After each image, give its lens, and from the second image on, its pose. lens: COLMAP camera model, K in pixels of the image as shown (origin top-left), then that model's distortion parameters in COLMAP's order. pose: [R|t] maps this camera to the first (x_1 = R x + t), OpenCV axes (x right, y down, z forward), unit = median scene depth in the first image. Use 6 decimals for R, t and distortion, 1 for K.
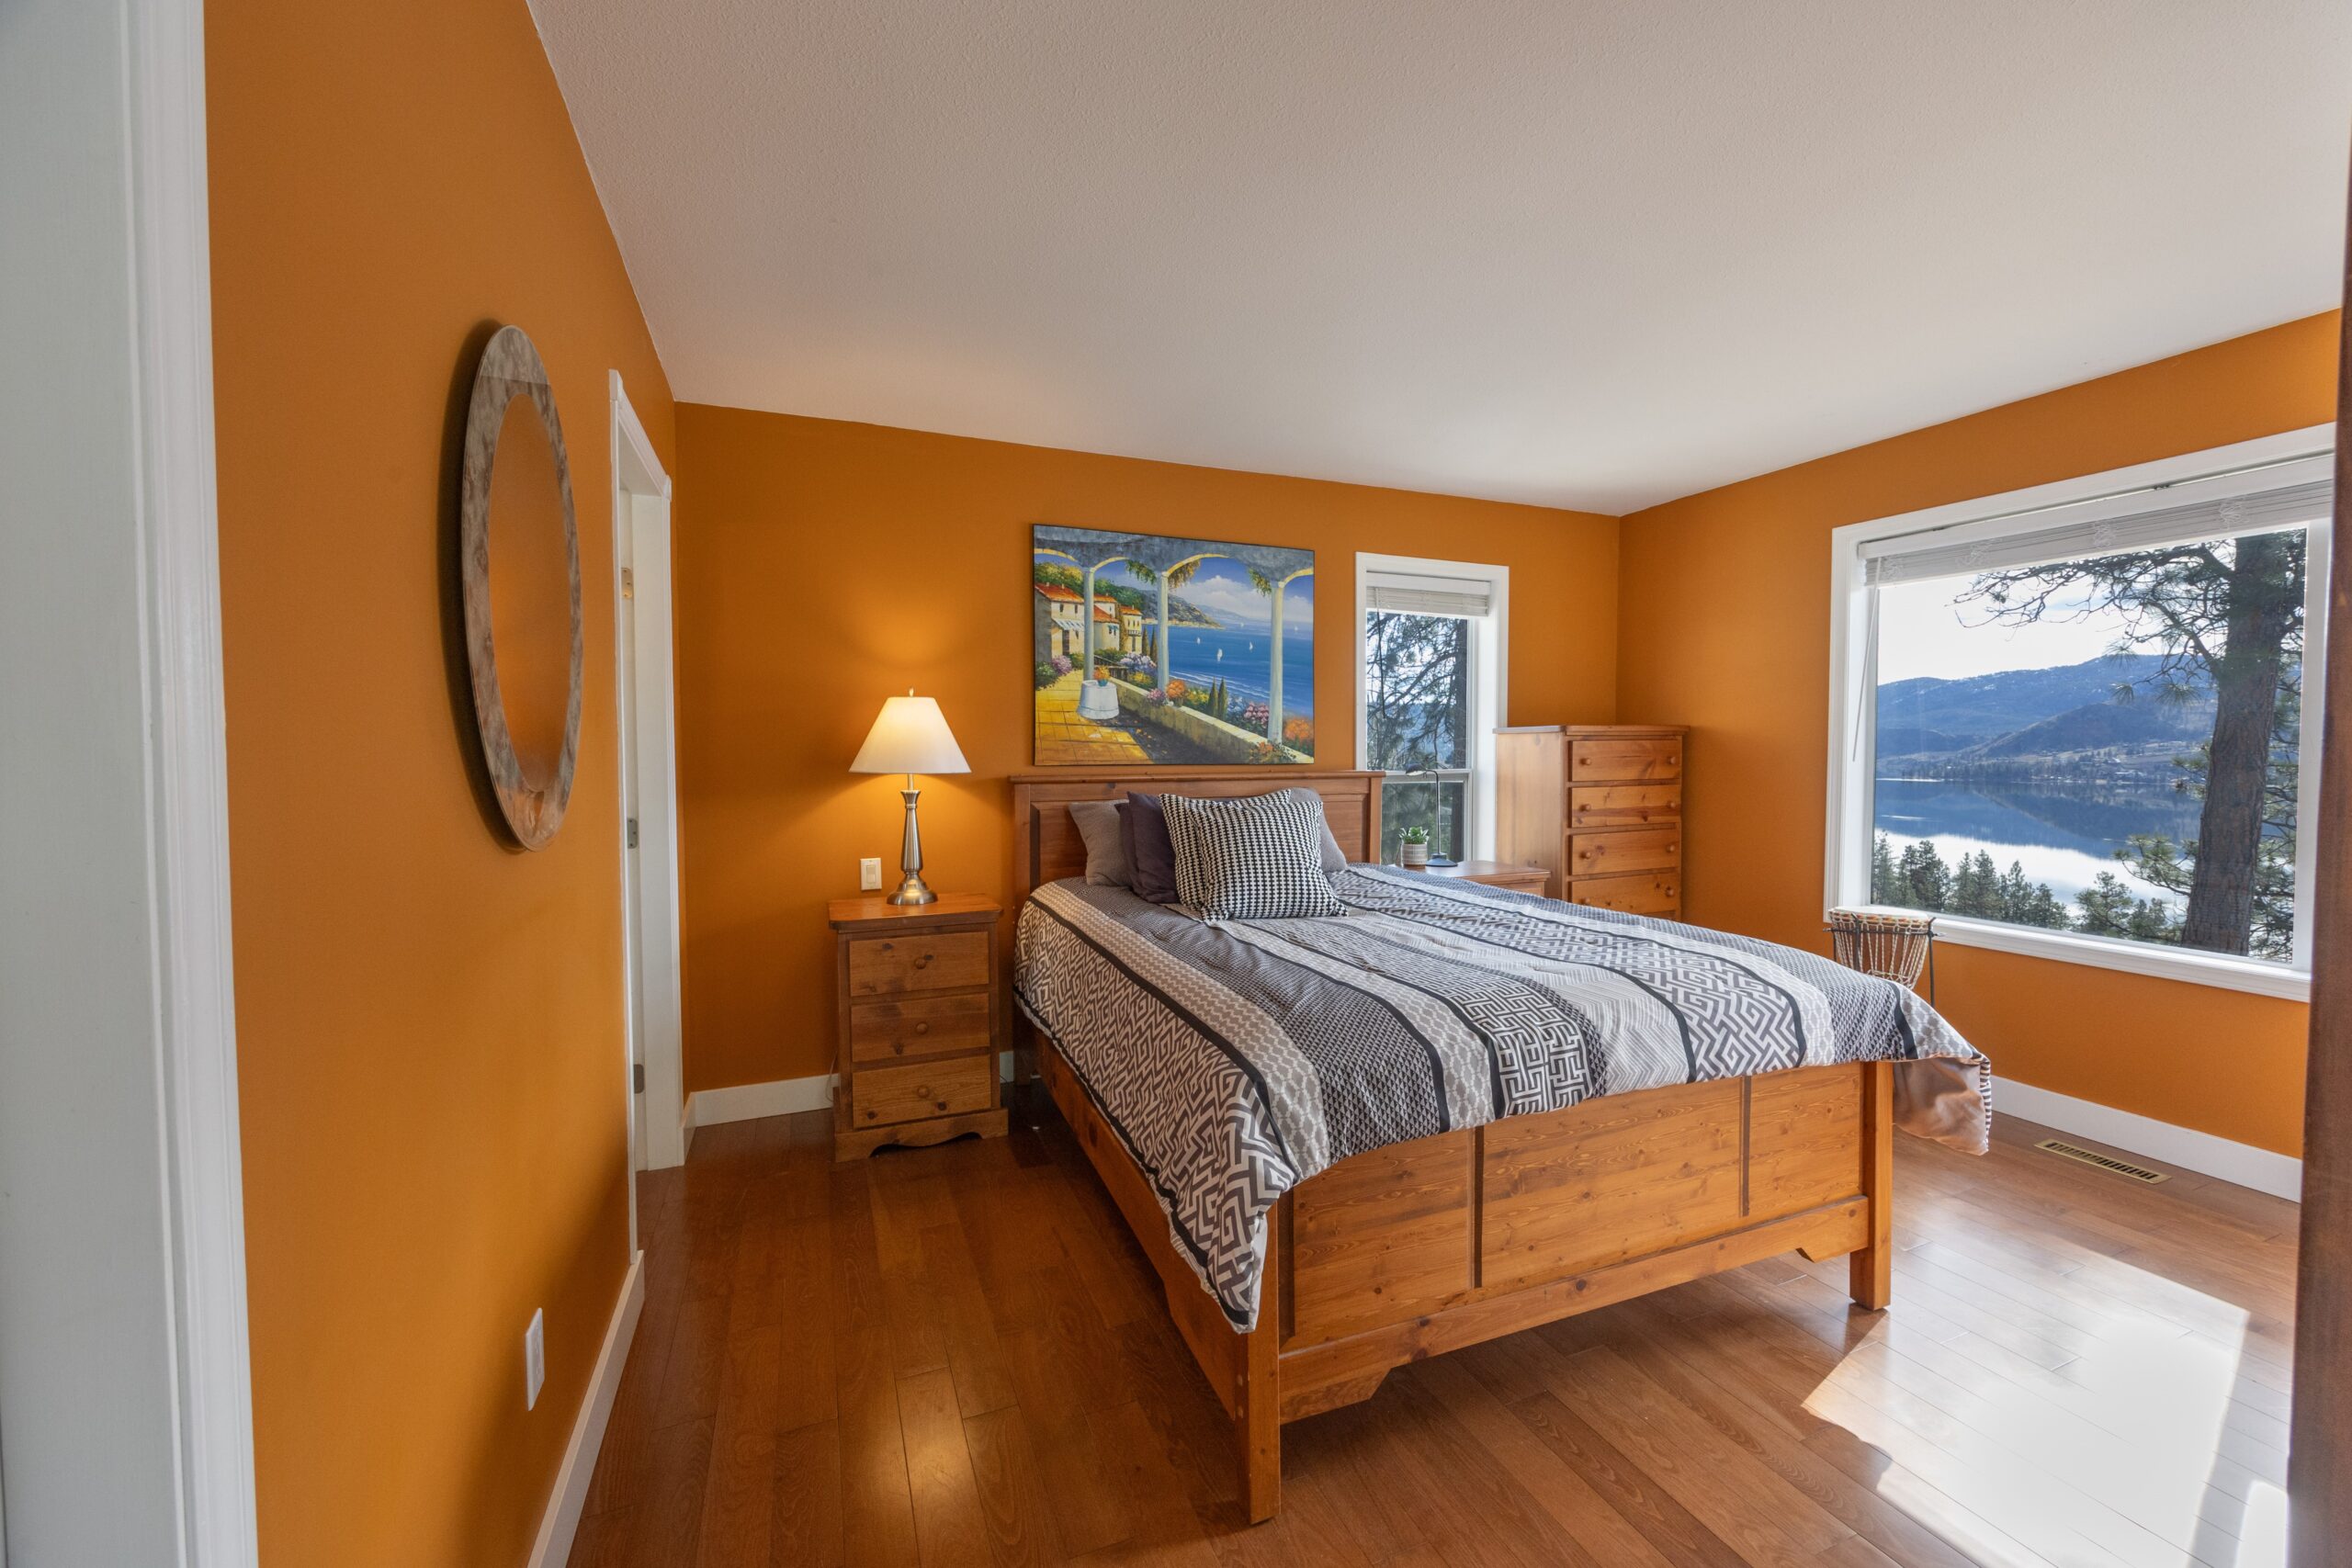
lens RADIAL K [[909.1, 0, 1168.7], [0, 909.1, 781.1], [0, 0, 1]] dist [0.002258, 0.000137]
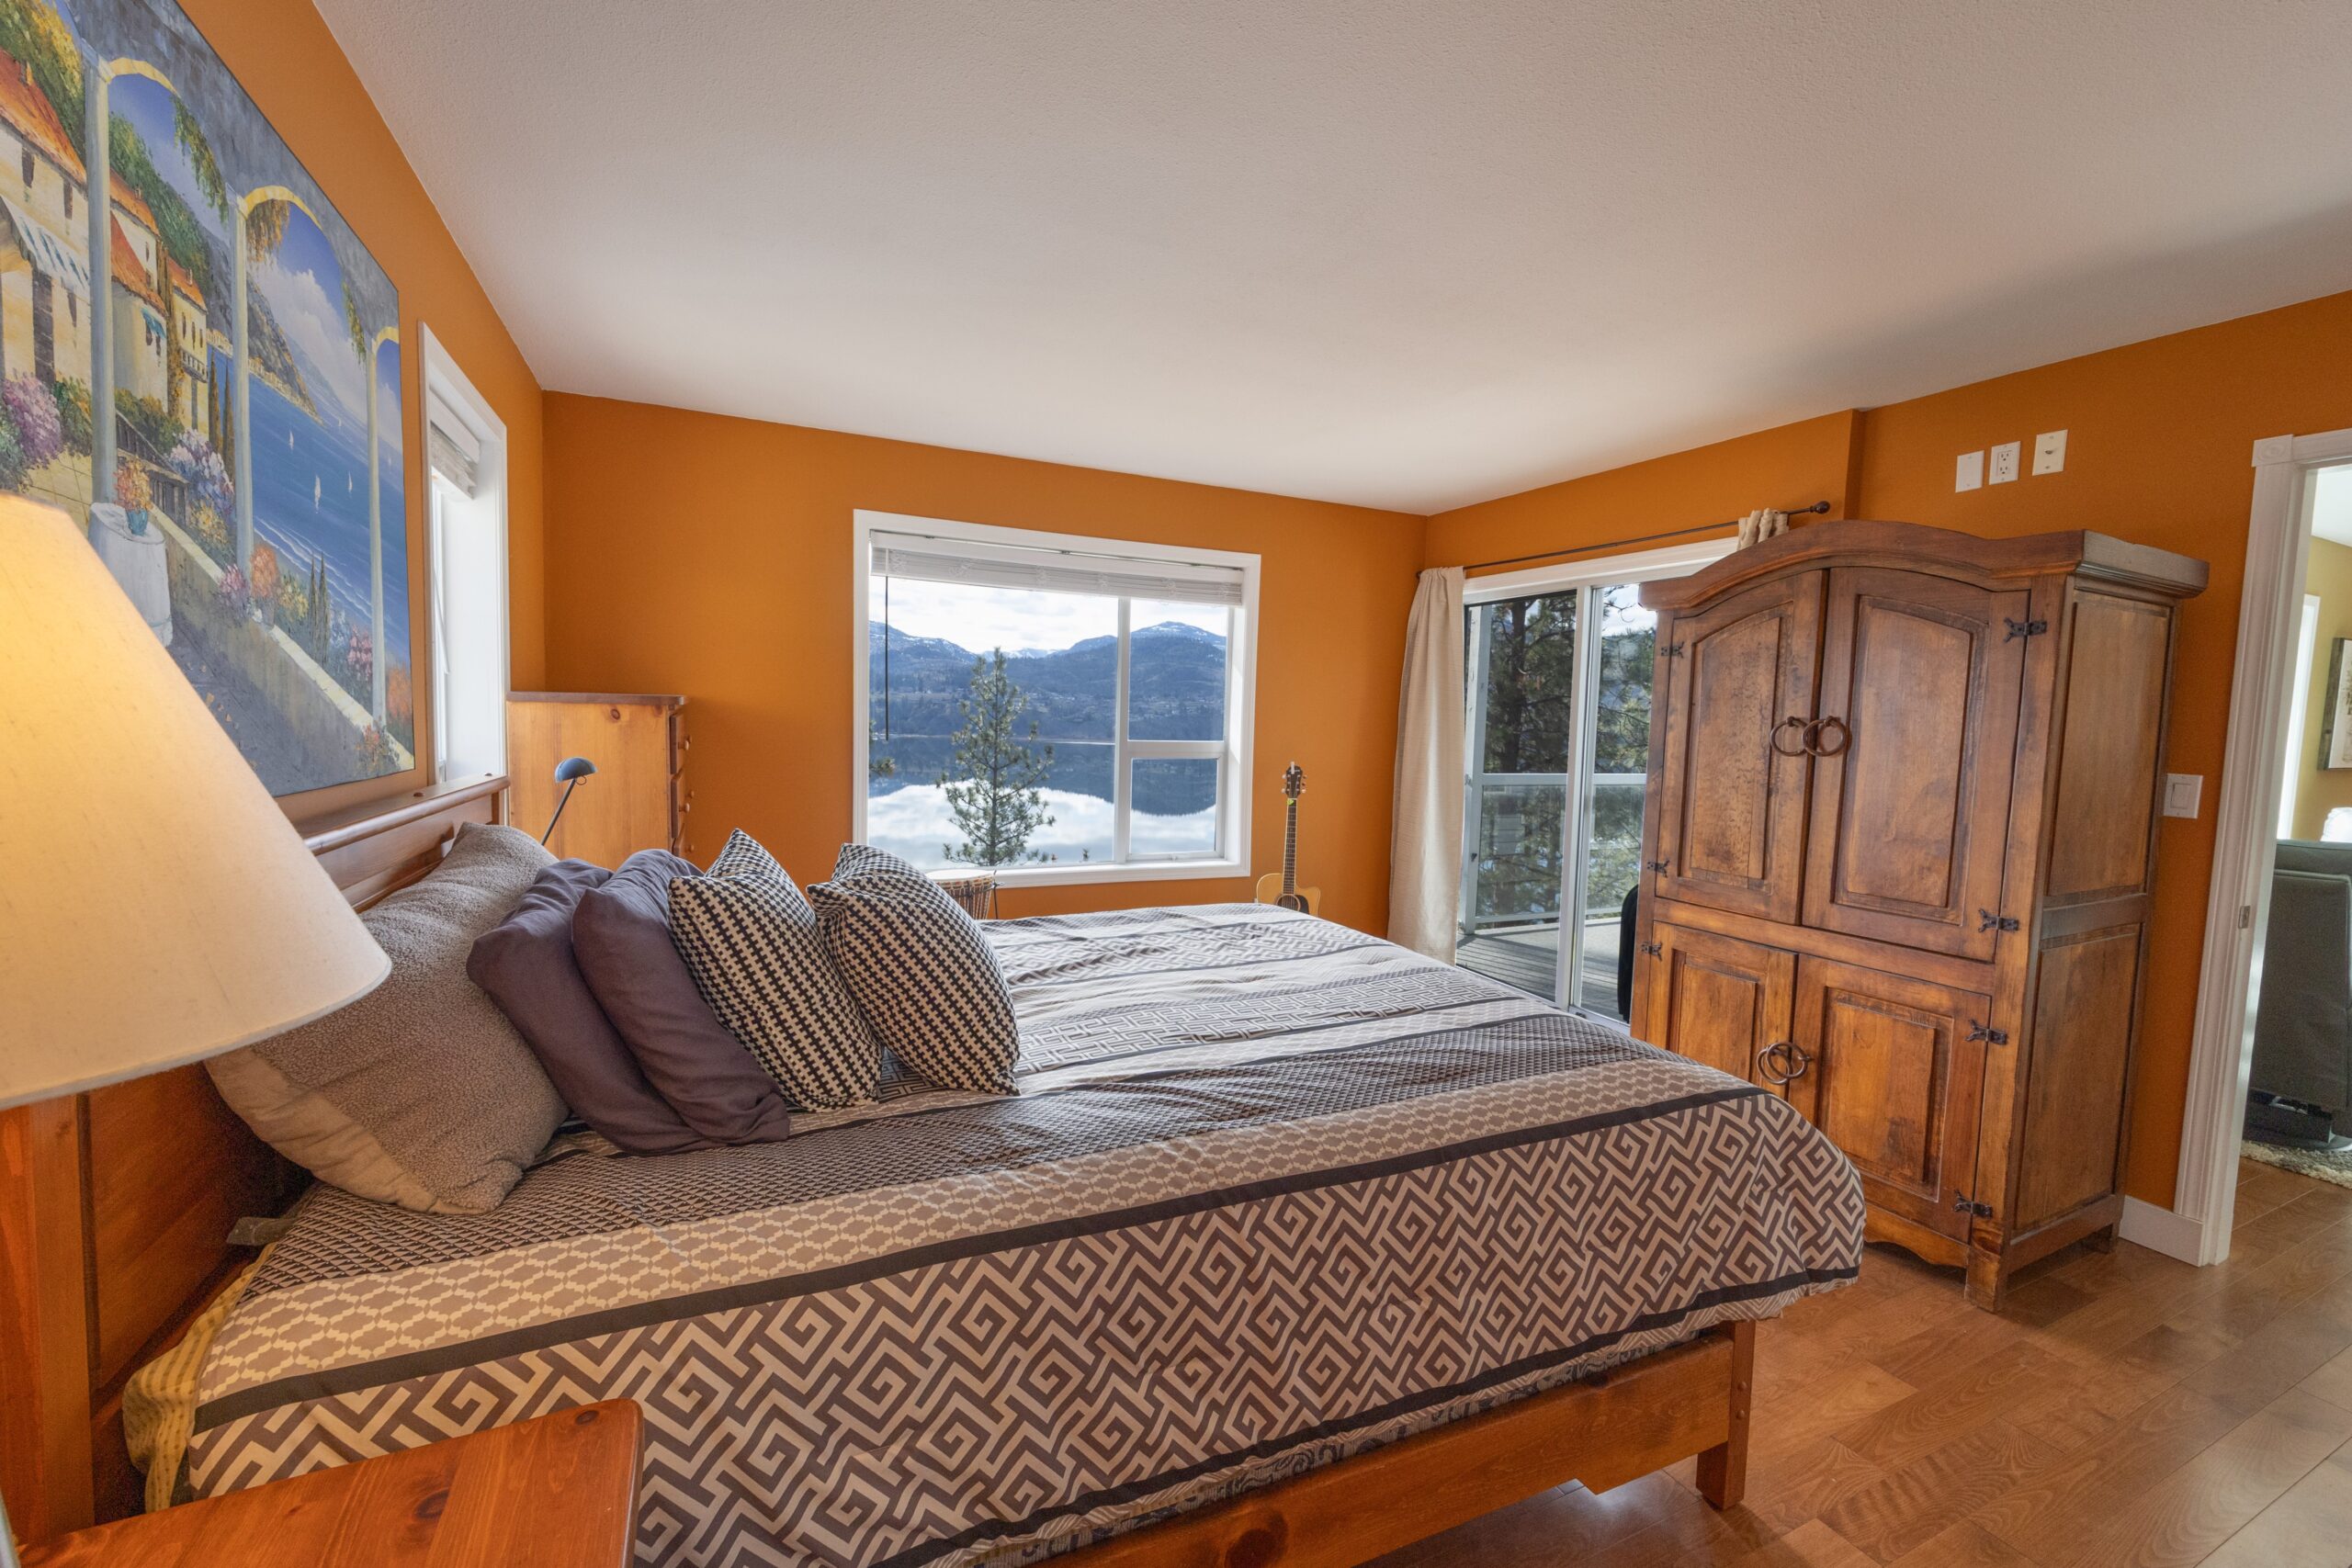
lens RADIAL K [[987.0, 0, 1176.0], [0, 987.0, 784.0], [0, 0, 1]] dist [0.000945, 0.000118]
pose [[-0.074839, -0.070835, 0.994677, -0.389458], [0.005095, 0.997434, 0.071415, -0.048210], [-0.997183, 0.010413, -0.074286, 0.703232]]
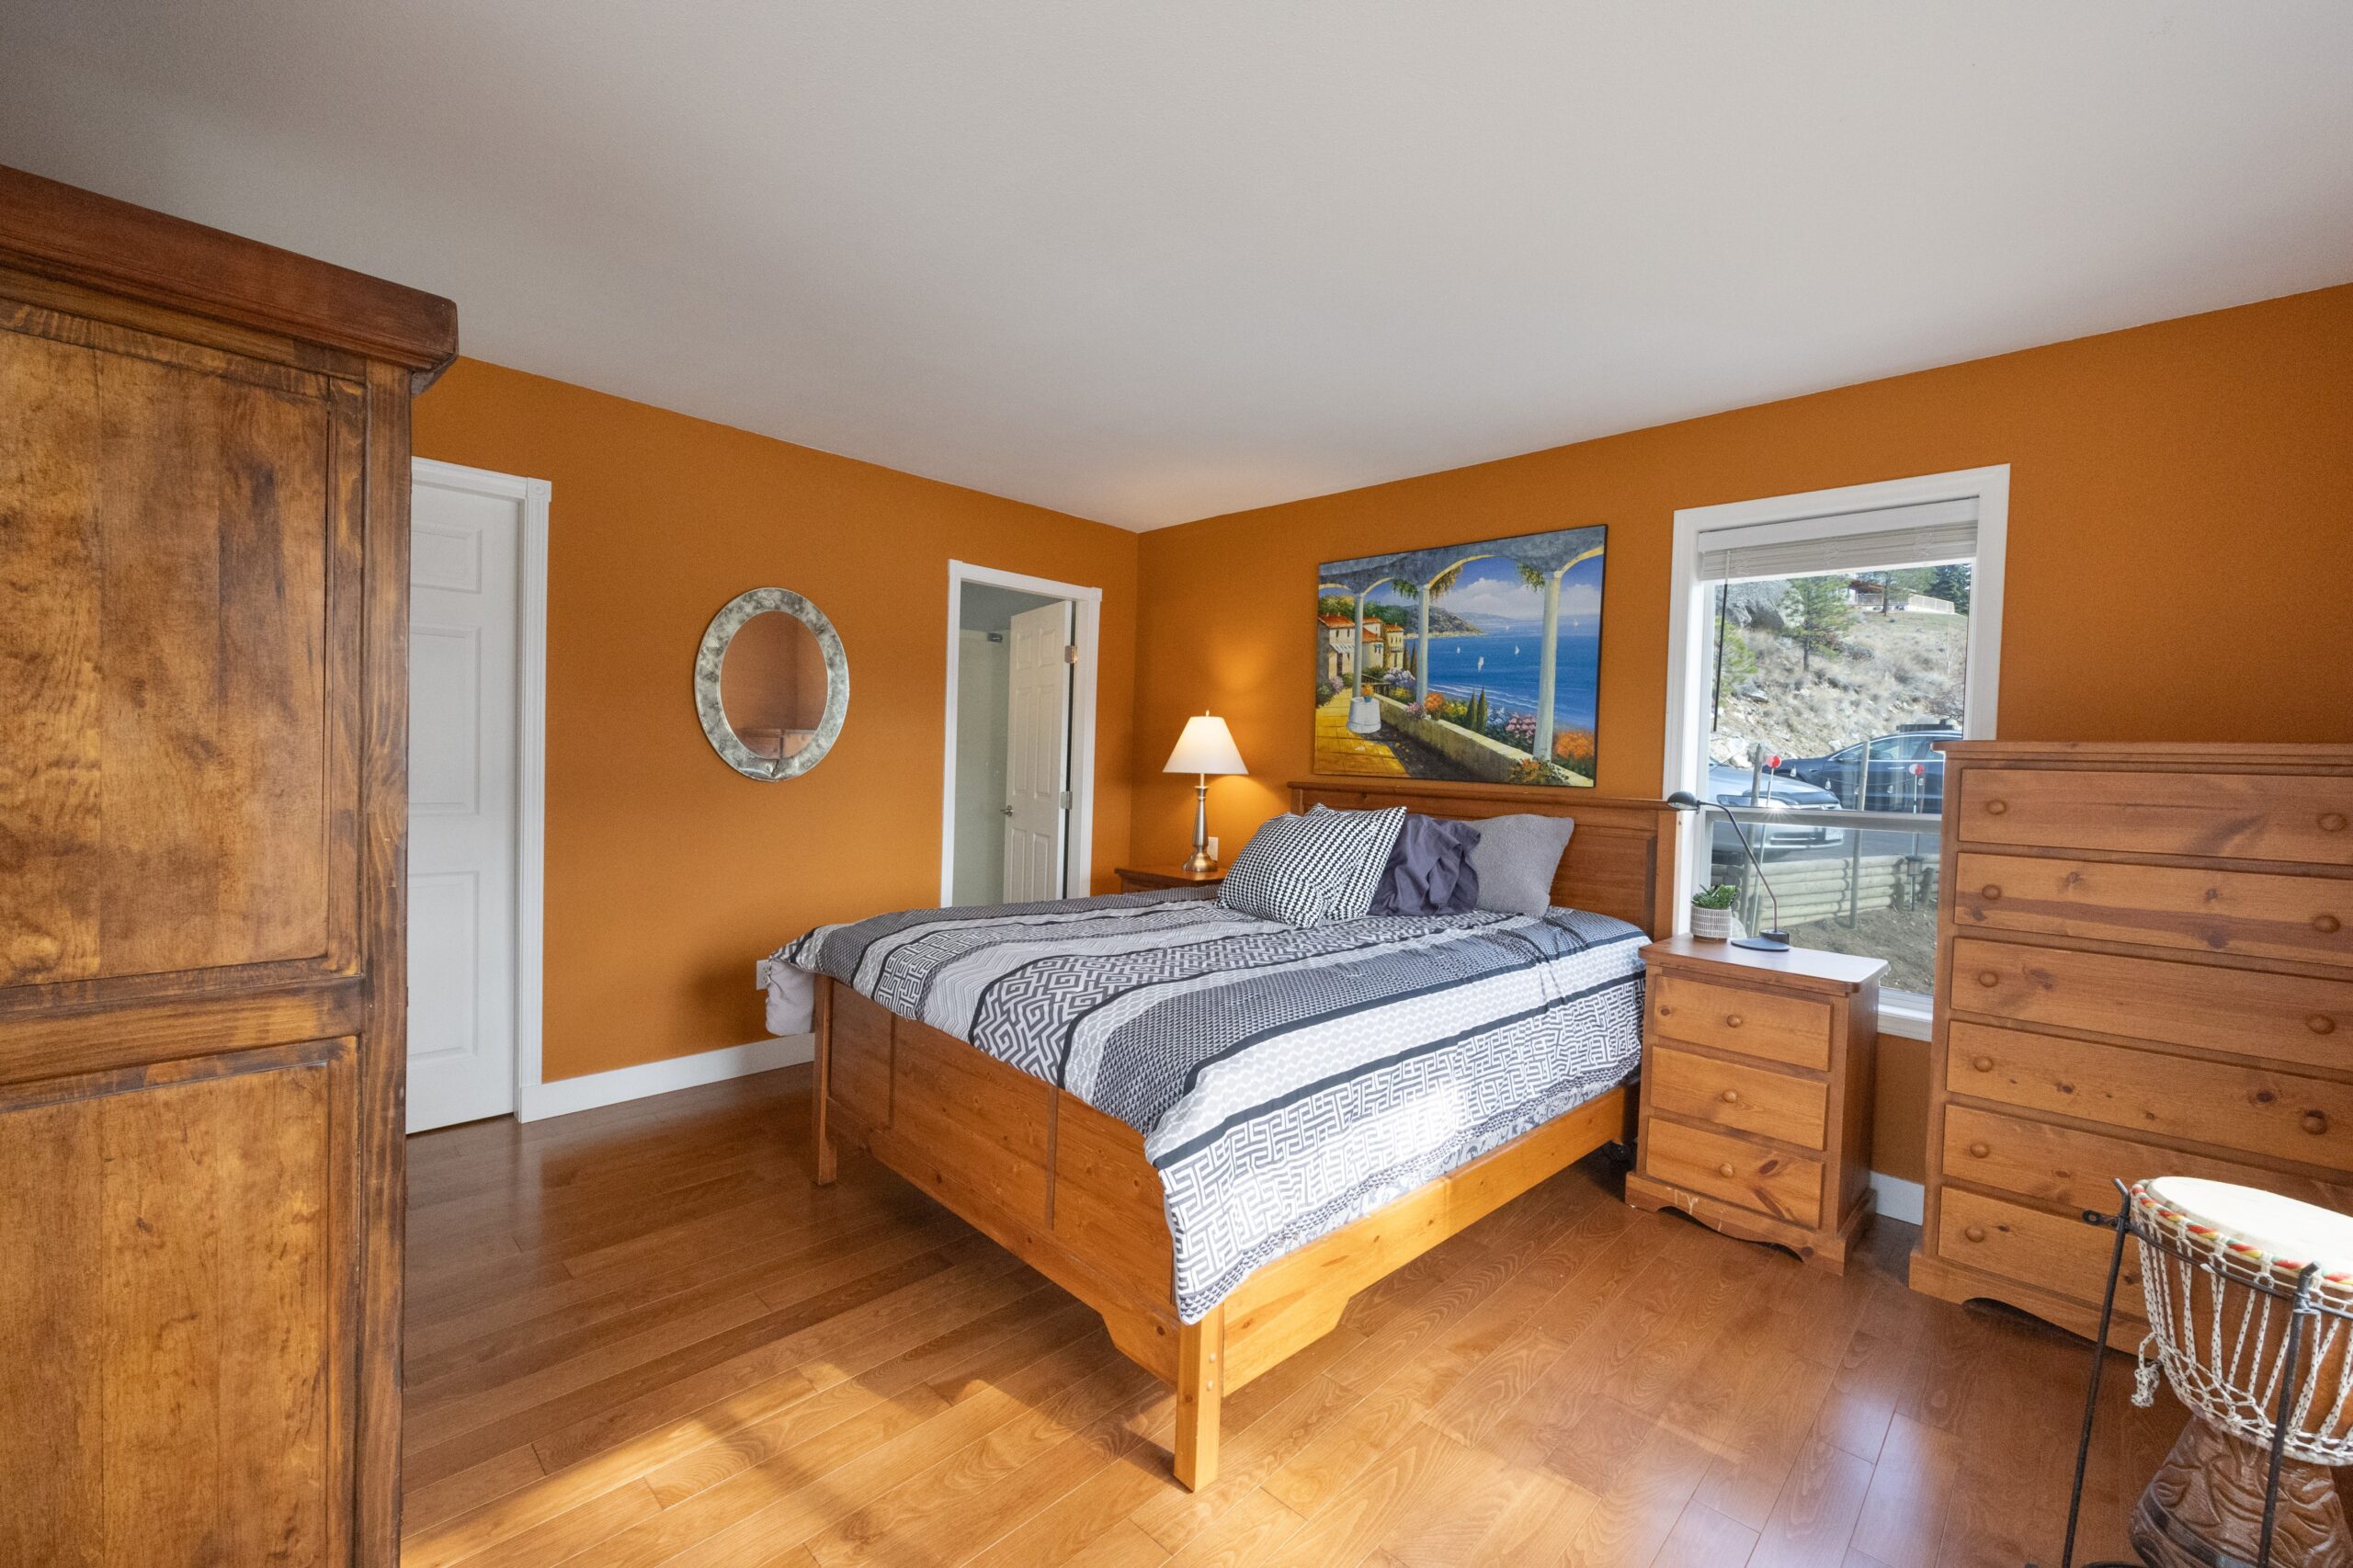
lens RADIAL K [[909.6, 0, 1169.2], [0, 909.6, 781.1], [0, 0, 1]] dist [0.002258, 0.000137]
pose [[0.418893, 0.042749, -0.907029, 0.789457], [-0.066372, 0.997661, 0.016369, -0.014039], [0.905607, 0.053345, 0.420750, 0.341034]]
